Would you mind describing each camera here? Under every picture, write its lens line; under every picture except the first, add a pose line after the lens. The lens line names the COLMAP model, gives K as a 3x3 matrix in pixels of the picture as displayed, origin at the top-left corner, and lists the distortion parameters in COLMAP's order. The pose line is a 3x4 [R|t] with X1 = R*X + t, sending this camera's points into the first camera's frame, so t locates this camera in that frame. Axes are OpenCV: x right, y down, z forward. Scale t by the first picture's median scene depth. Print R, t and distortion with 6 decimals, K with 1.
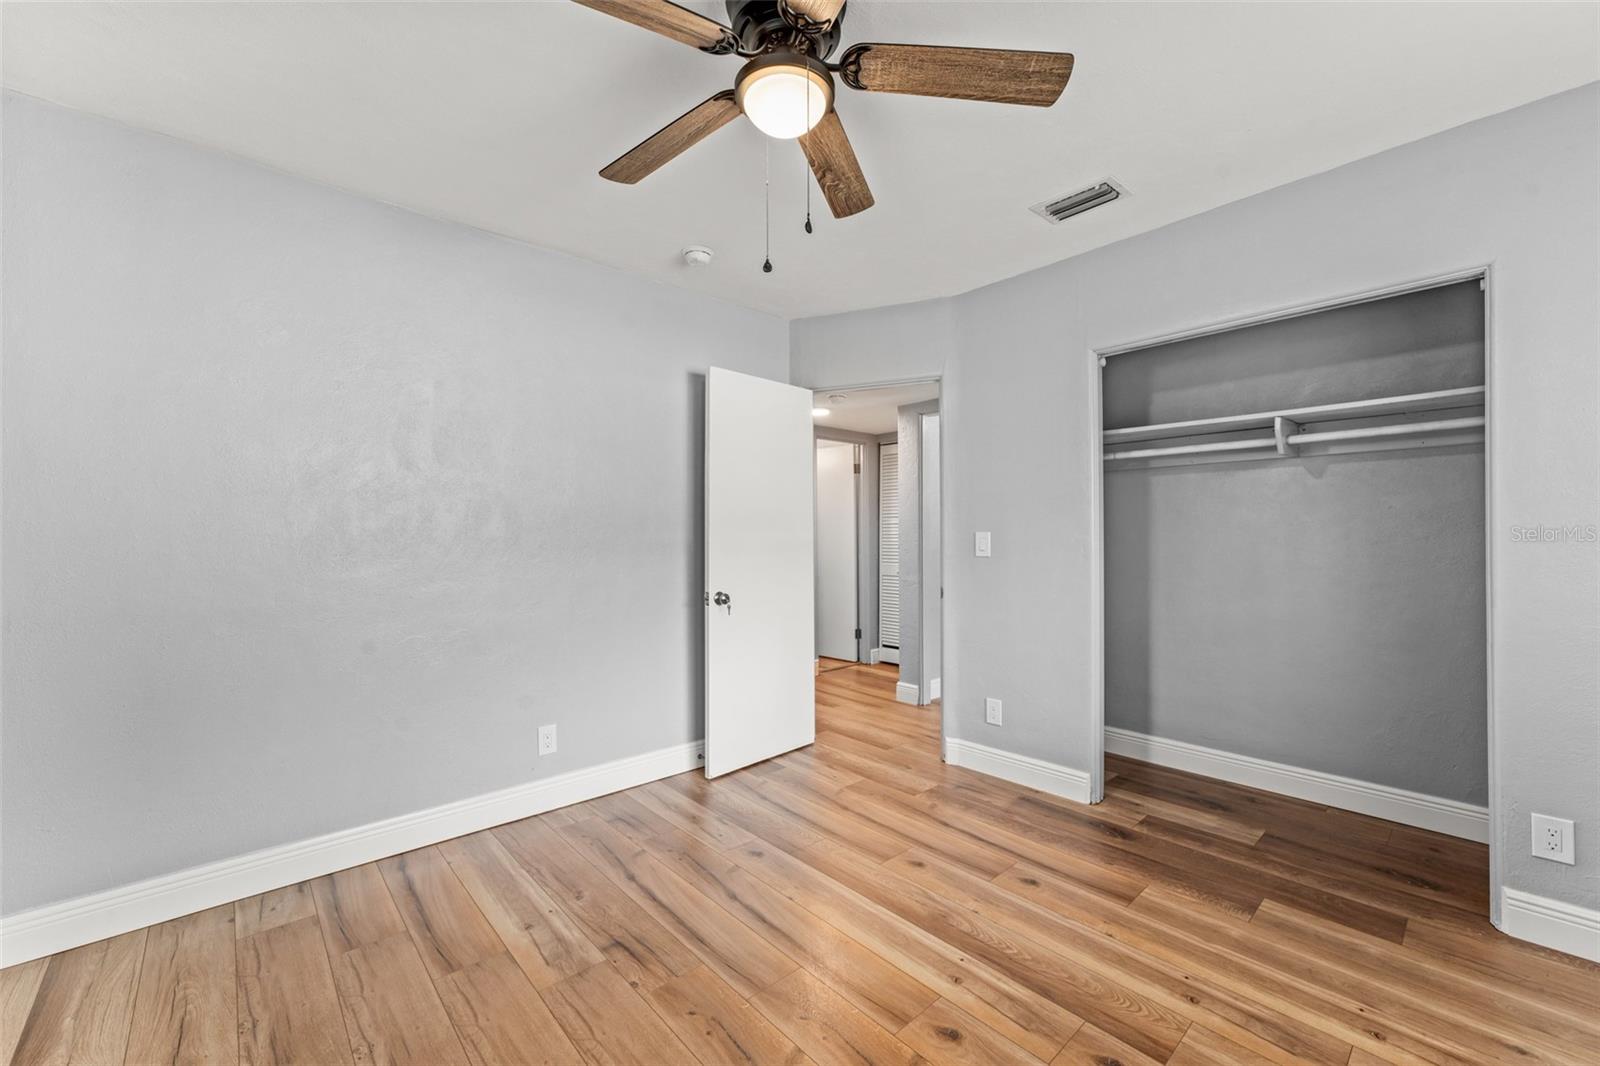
lens RADIAL K [[640.8, 0, 799.7], [0, 640.8, 543.0], [0, 0, 1]] dist [0.001620, 0.000244]
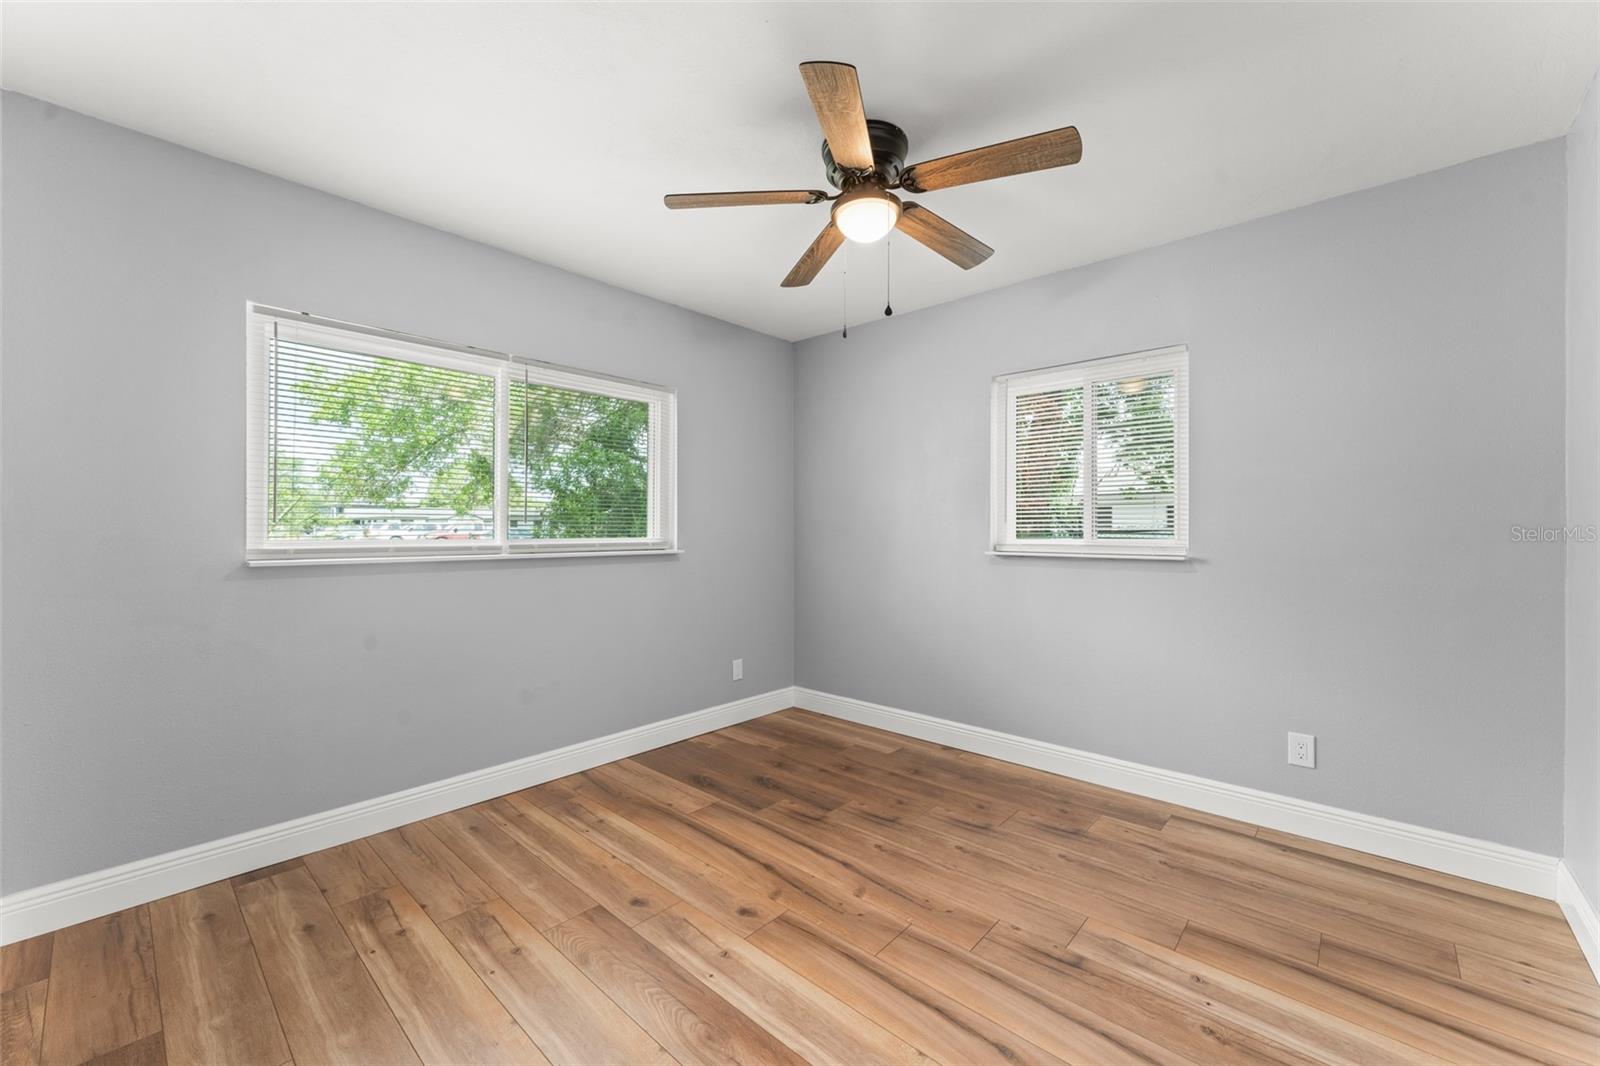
lens RADIAL K [[640.8, 0, 799.7], [0, 640.8, 543.0], [0, 0, 1]] dist [0.001620, 0.000244]
pose [[-0.995209, 0.004744, -0.097659, 0.214306], [0.001874, 0.999564, 0.029459, -0.019779], [0.097756, 0.029135, -0.994784, 1.960155]]
